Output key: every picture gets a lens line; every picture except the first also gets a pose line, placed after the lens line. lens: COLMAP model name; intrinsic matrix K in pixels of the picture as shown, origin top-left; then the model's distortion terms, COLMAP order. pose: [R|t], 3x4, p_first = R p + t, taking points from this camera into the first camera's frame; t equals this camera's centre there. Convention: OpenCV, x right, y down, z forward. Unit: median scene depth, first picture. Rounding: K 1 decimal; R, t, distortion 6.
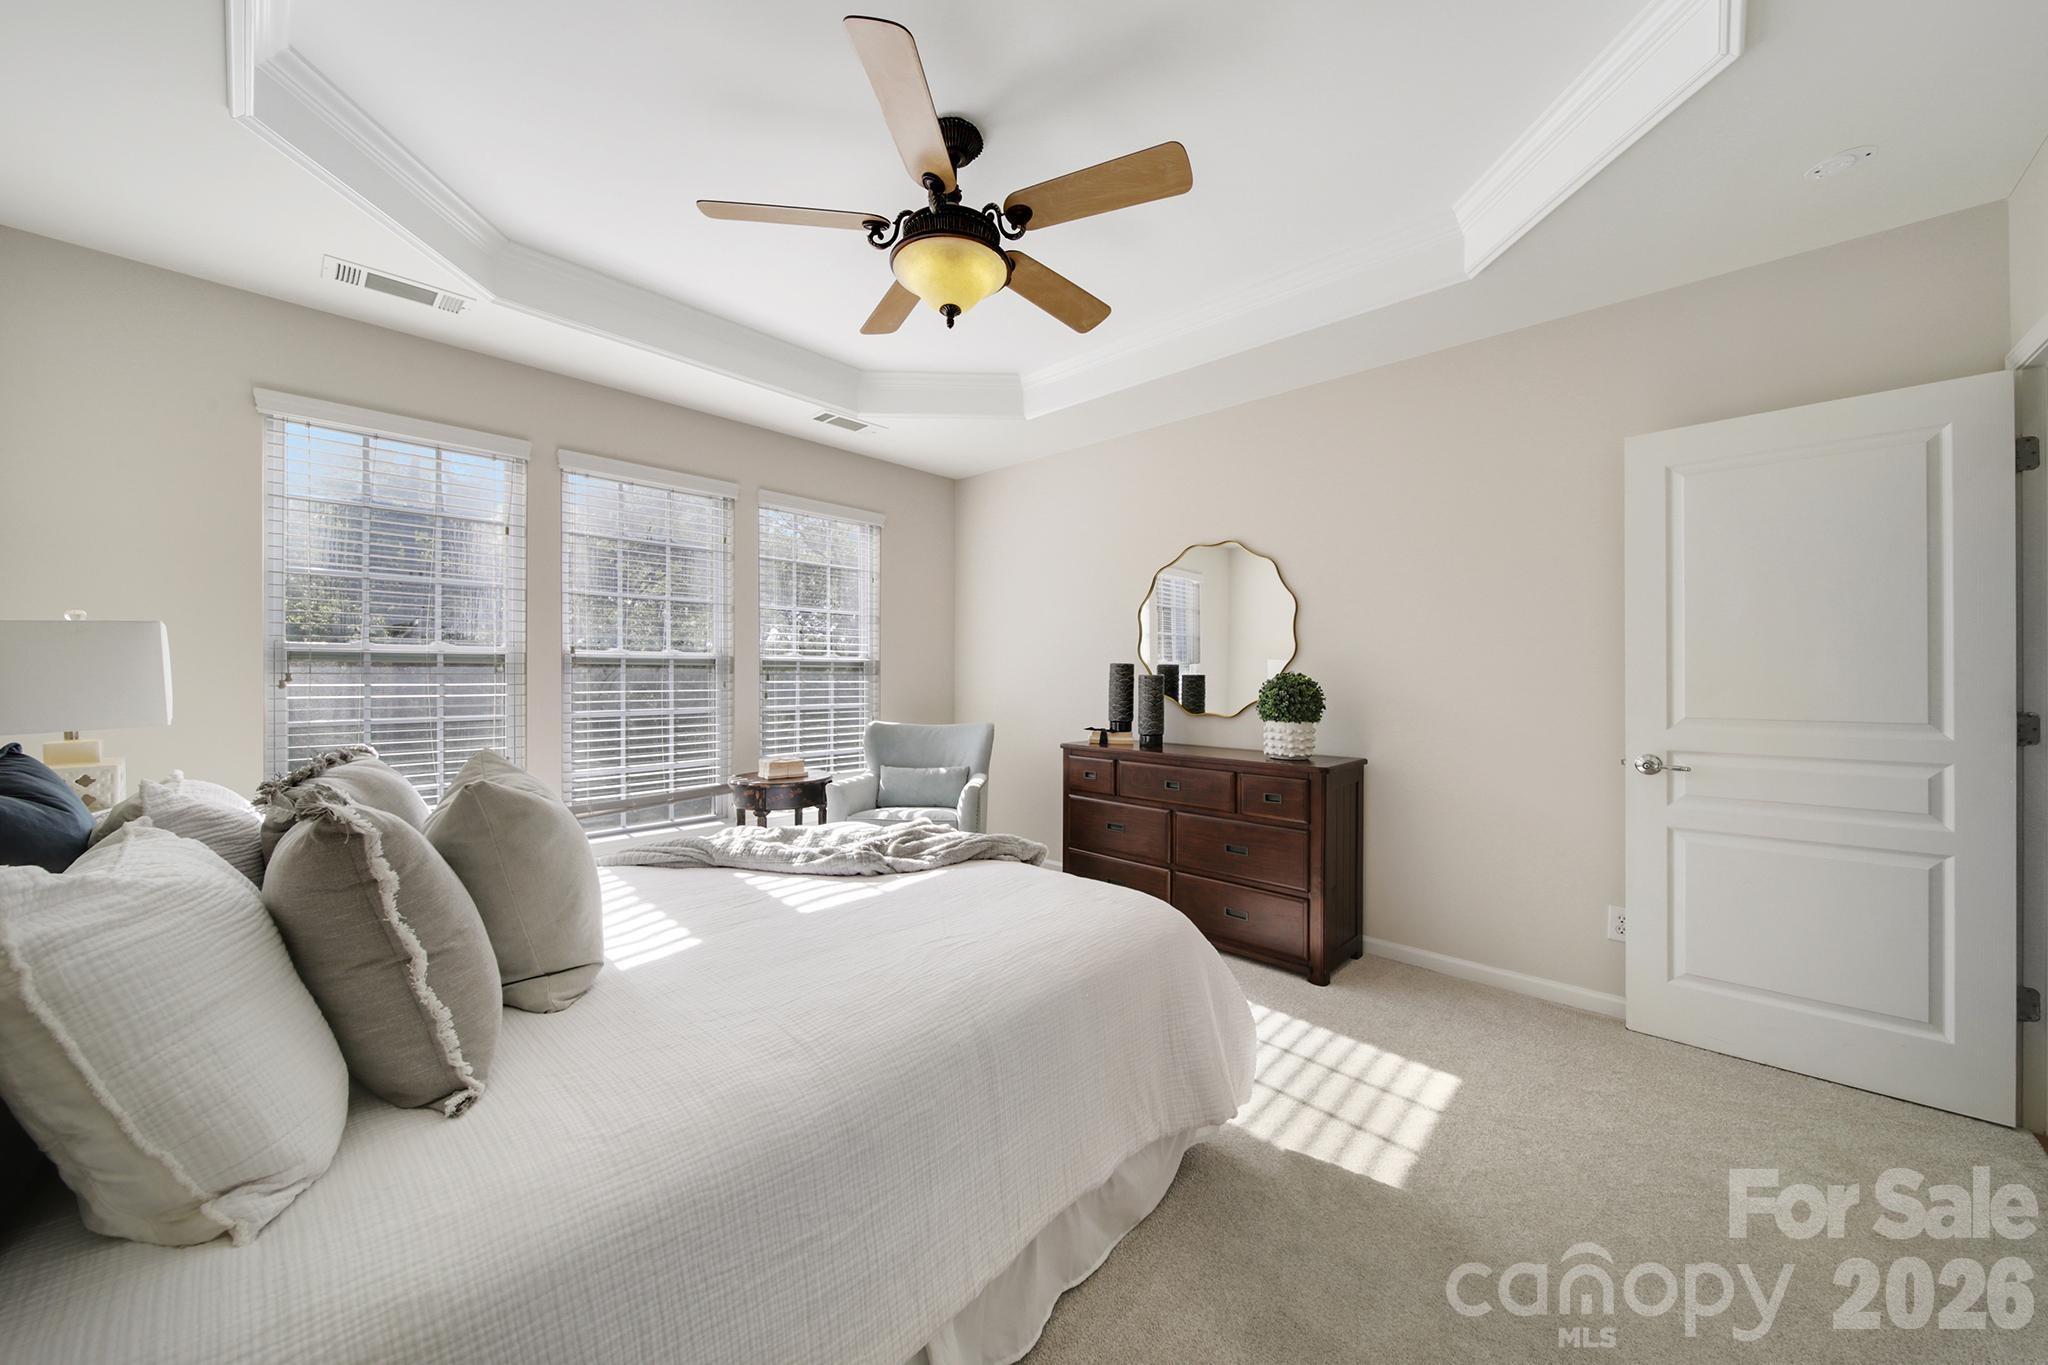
lens RADIAL K [[723.8, 0, 1020.5], [0, 723.8, 679.5], [0, 0, 1]] dist [0.003620, 0.000177]
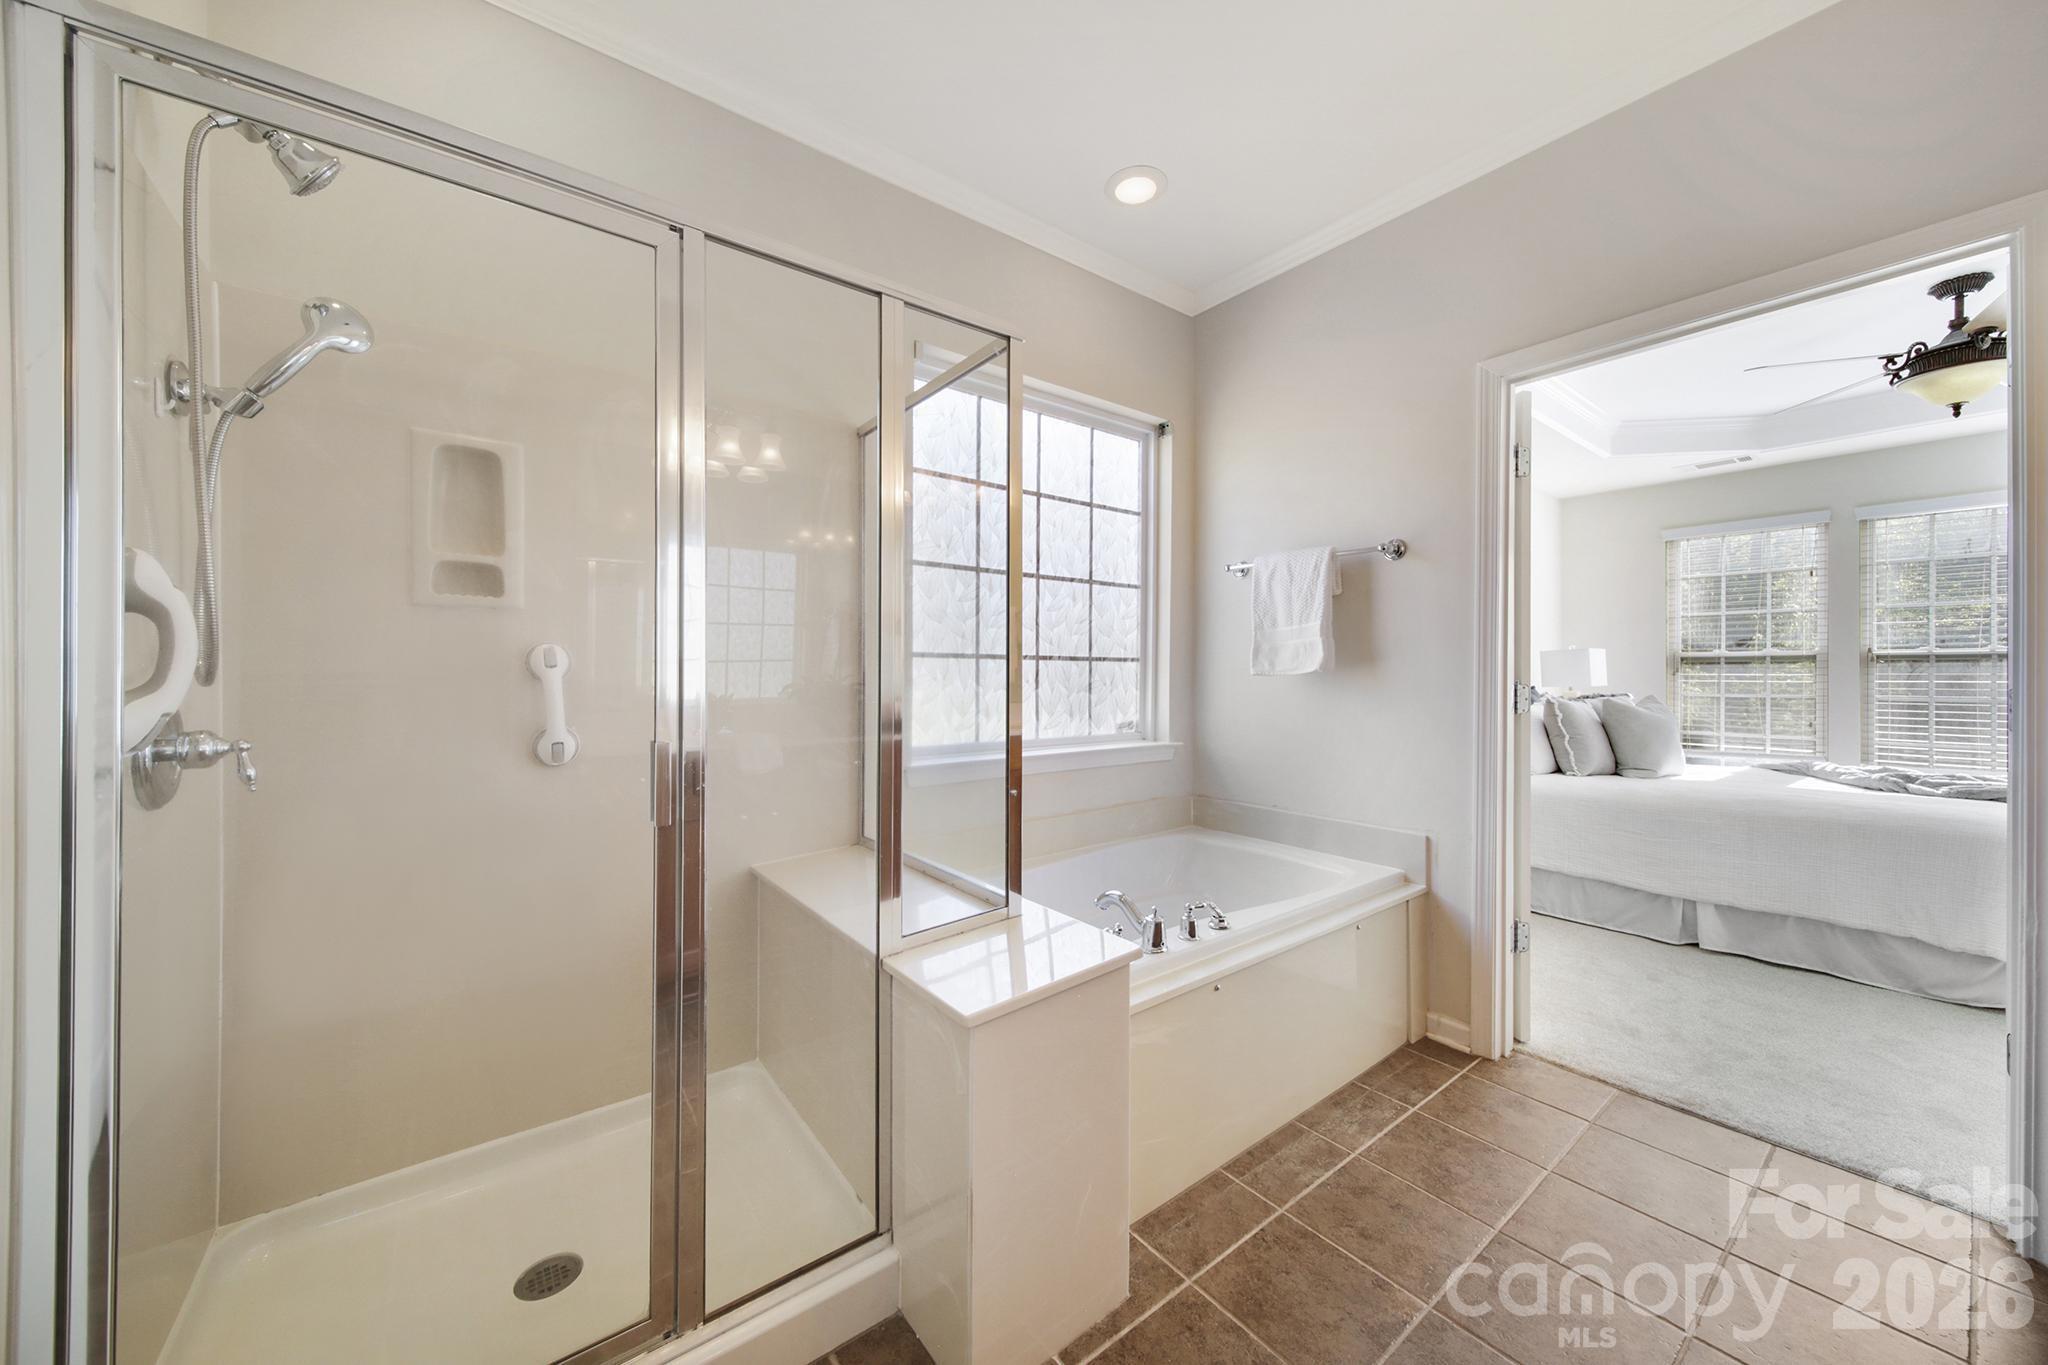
lens RADIAL K [[731.9, 0, 1020.6], [0, 731.9, 661.8], [0, 0, 1]] dist [-0.000359, -0.000285]
pose [[-0.169134, -0.018479, -0.985420, 1.000595], [-0.007738, 0.999818, -0.017421, 0.017981], [0.985563, 0.004679, -0.169246, -0.348294]]
